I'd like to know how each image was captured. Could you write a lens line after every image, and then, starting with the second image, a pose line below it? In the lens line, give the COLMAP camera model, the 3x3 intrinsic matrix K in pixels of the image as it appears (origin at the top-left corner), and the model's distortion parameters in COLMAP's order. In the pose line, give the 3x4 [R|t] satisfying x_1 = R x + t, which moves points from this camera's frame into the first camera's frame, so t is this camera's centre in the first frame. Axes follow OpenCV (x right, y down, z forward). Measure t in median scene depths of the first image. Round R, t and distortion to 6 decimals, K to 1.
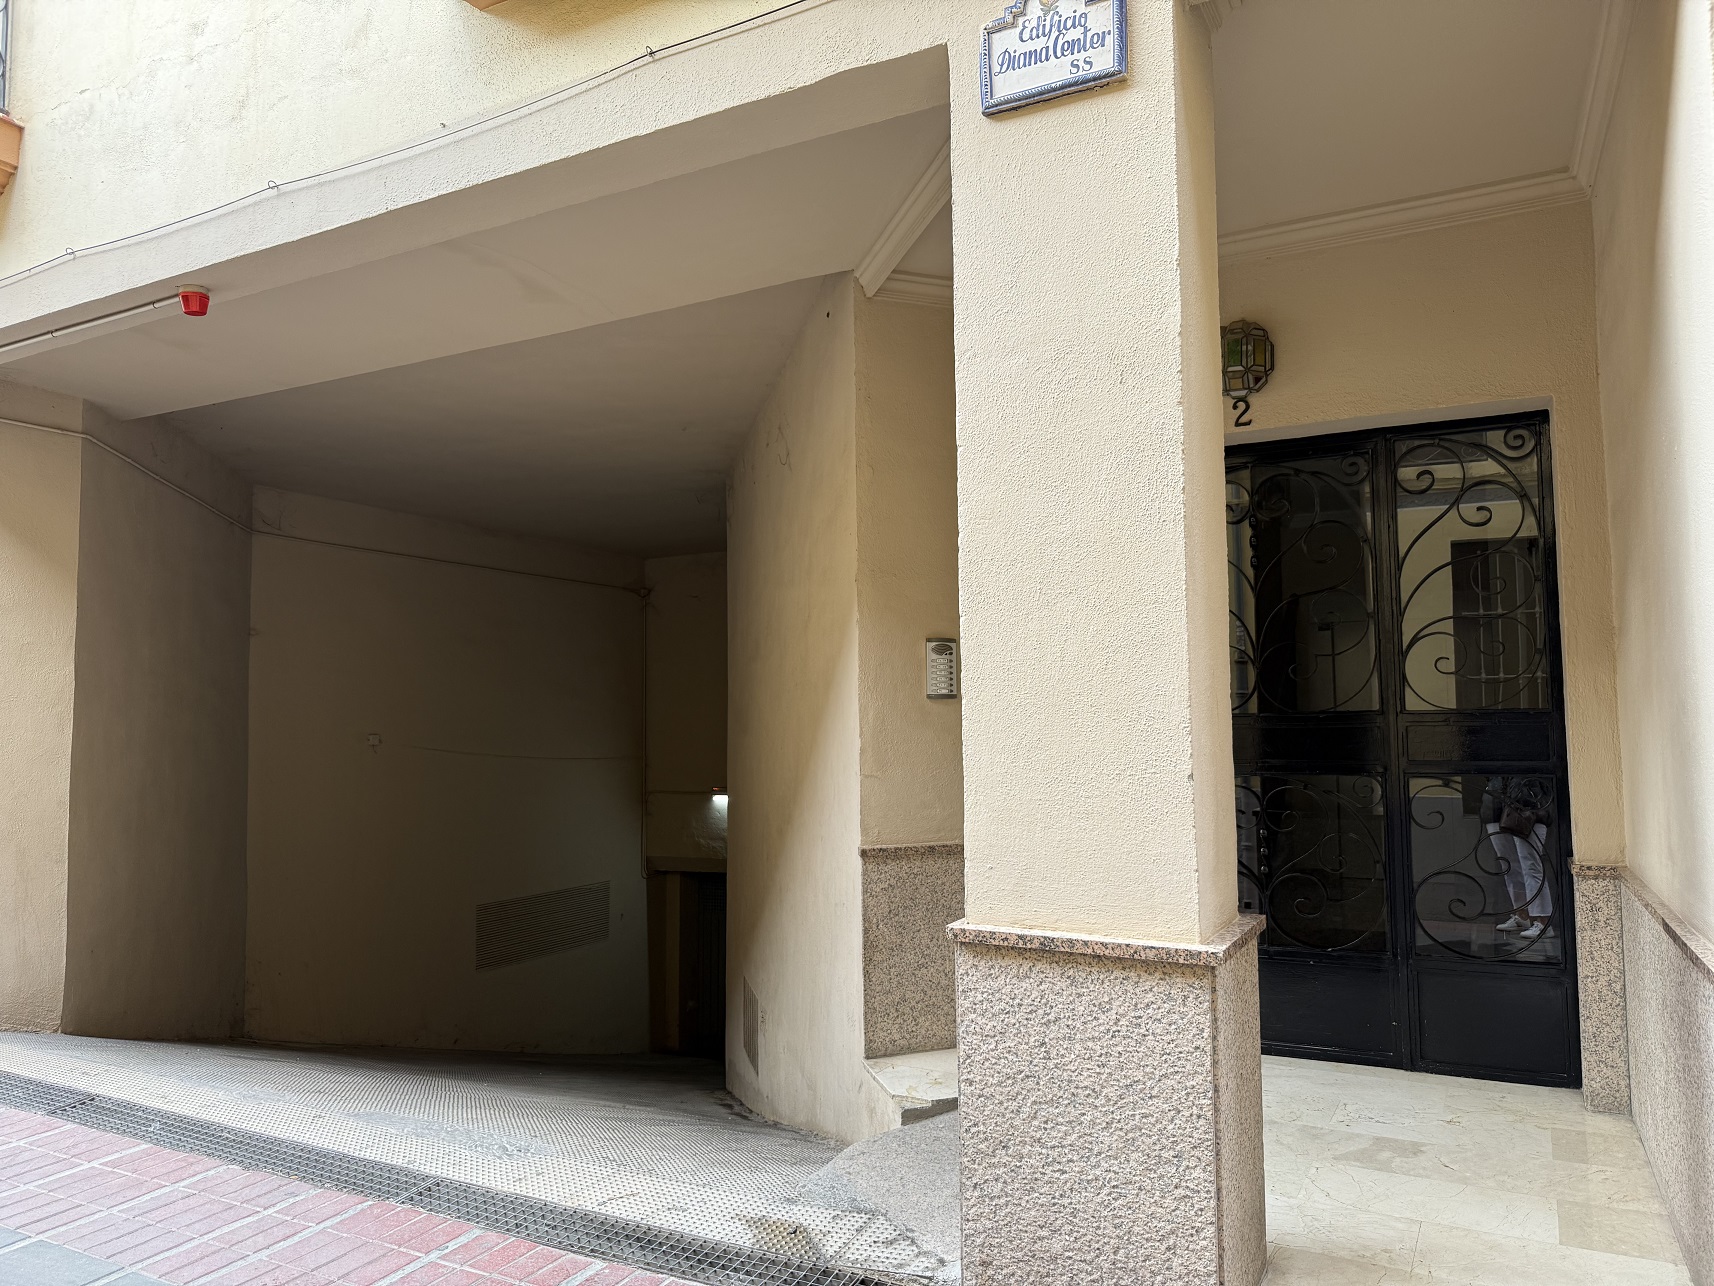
lens RADIAL K [[1161.1, 0, 857.0], [0, 1161.1, 643.0], [0, 0, 1]] dist [0.085670, -0.085341]
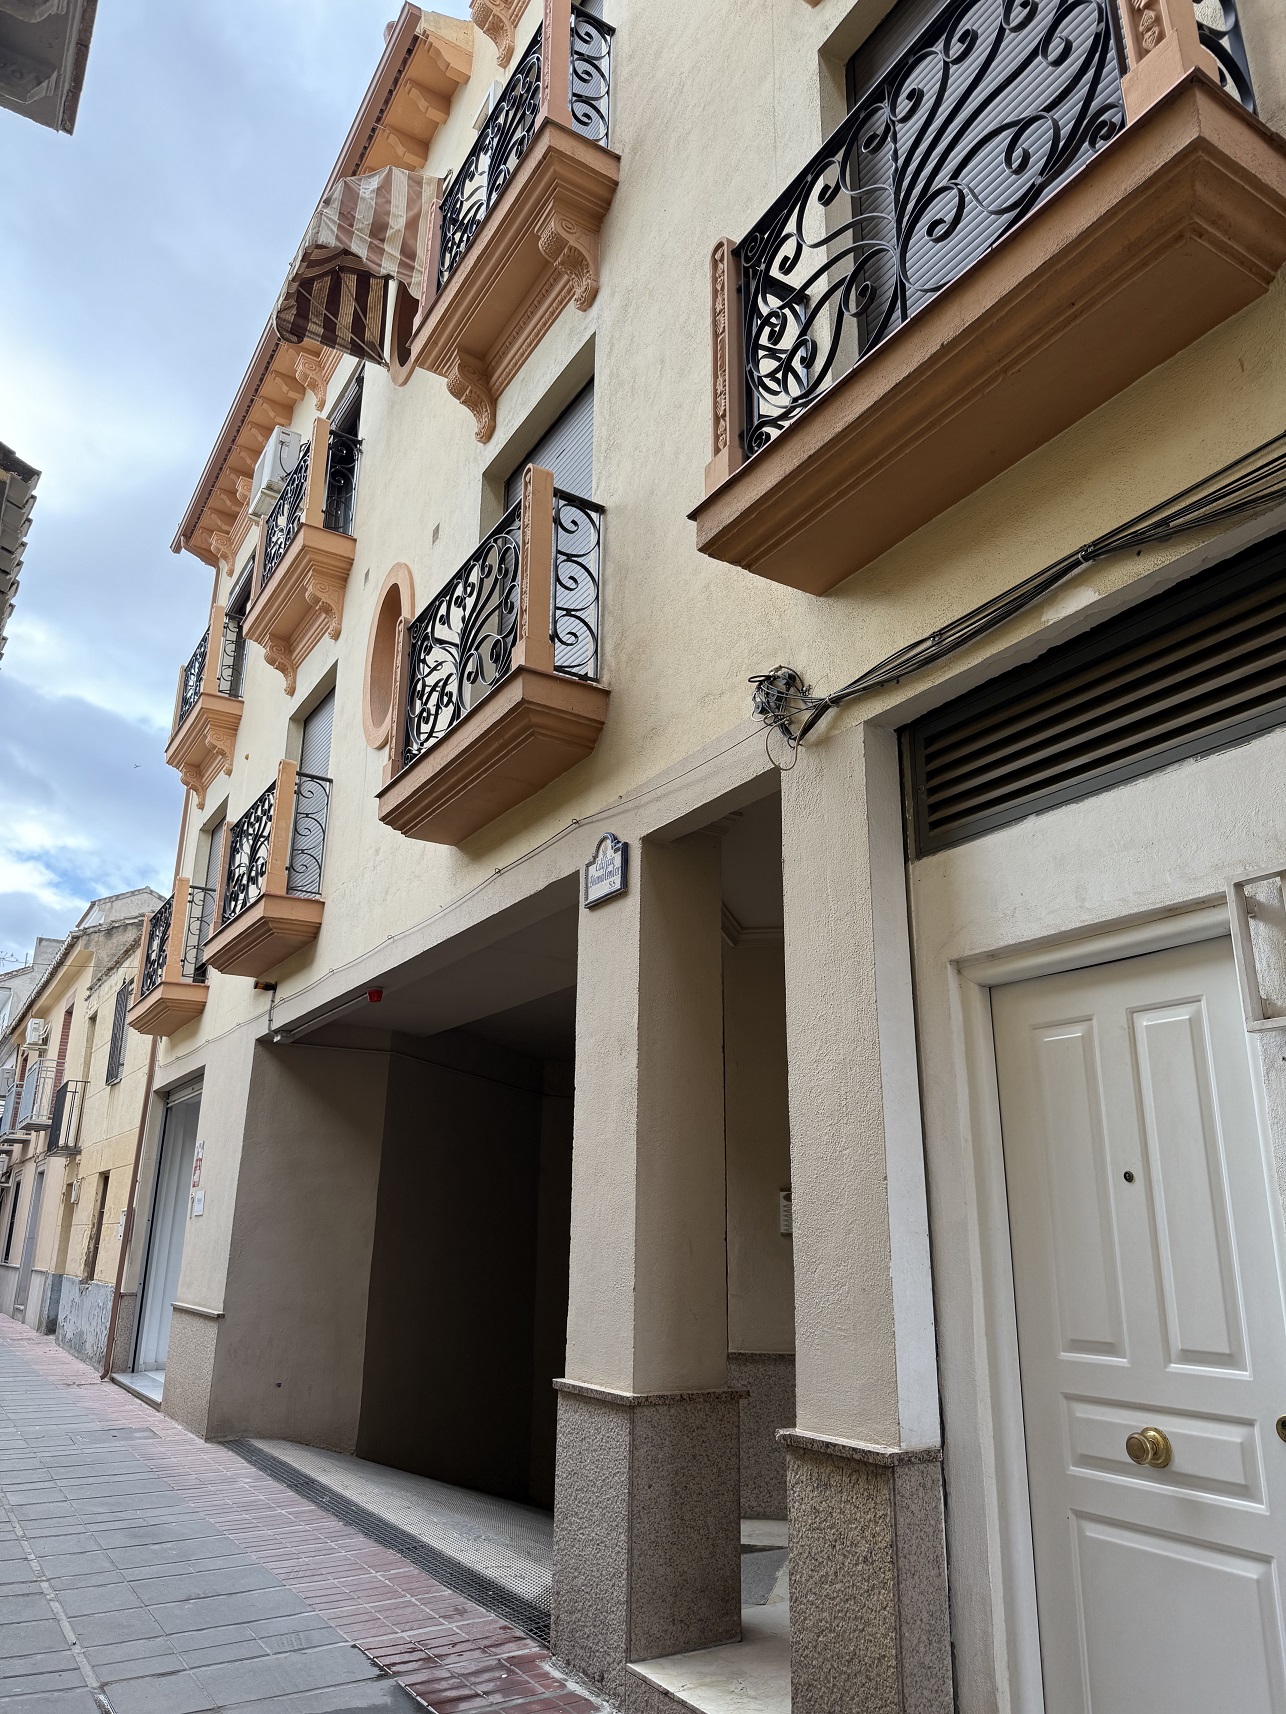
lens RADIAL K [[1201.7, 0, 643.0], [0, 1201.7, 857.0], [0, 0, 1]] dist [0.057587, -0.082815]
pose [[0.856223, -0.134392, -0.498819, 0.609151], [0.007788, 0.968818, -0.247650, -0.029139], [0.516547, 0.208159, 0.830571, -0.293001]]
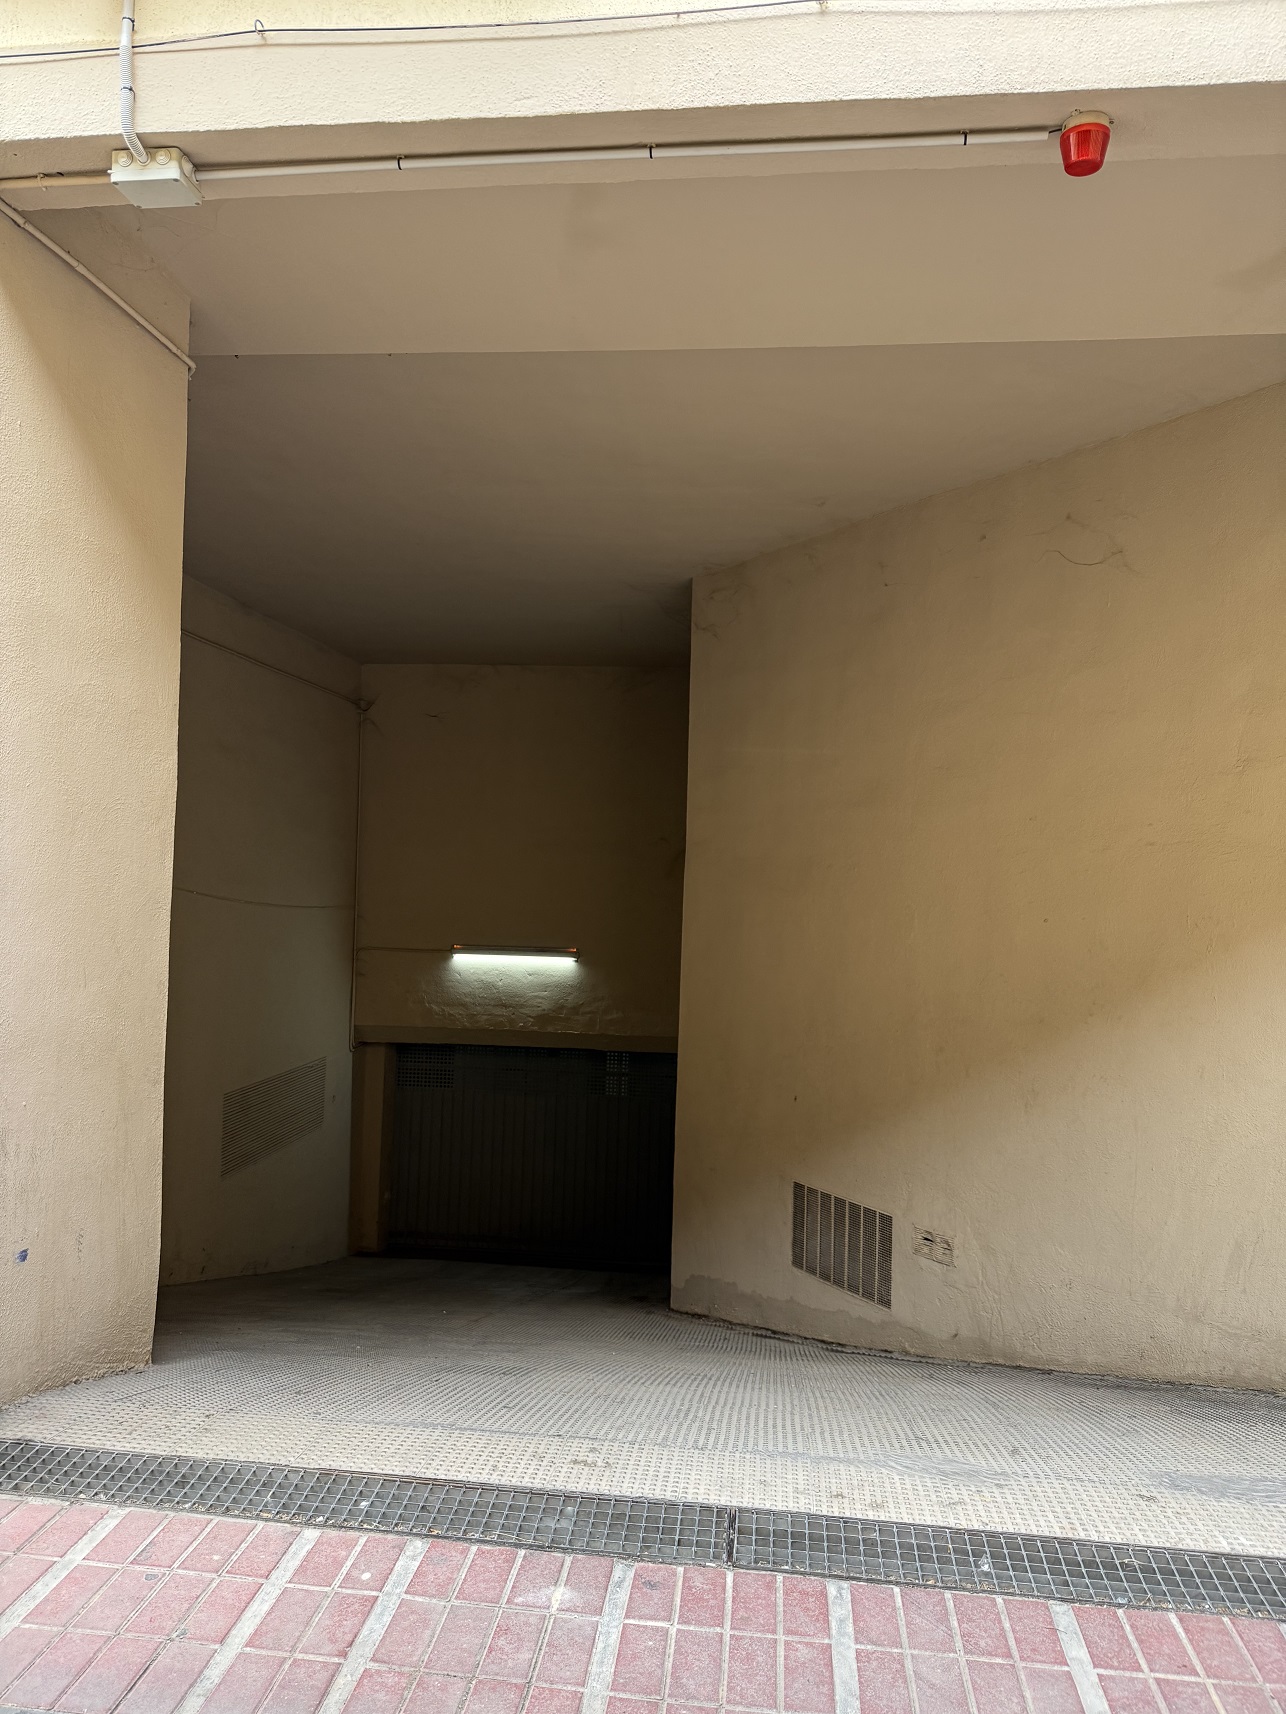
lens RADIAL K [[1161.1, 0, 643.0], [0, 1161.1, 857.0], [0, 0, 1]] dist [0.085670, -0.085341]
pose [[0.930349, 0.042193, 0.364239, -0.801453], [-0.063253, 0.996933, 0.046079, 0.034699], [-0.361178, -0.065909, 0.930165, 0.440391]]
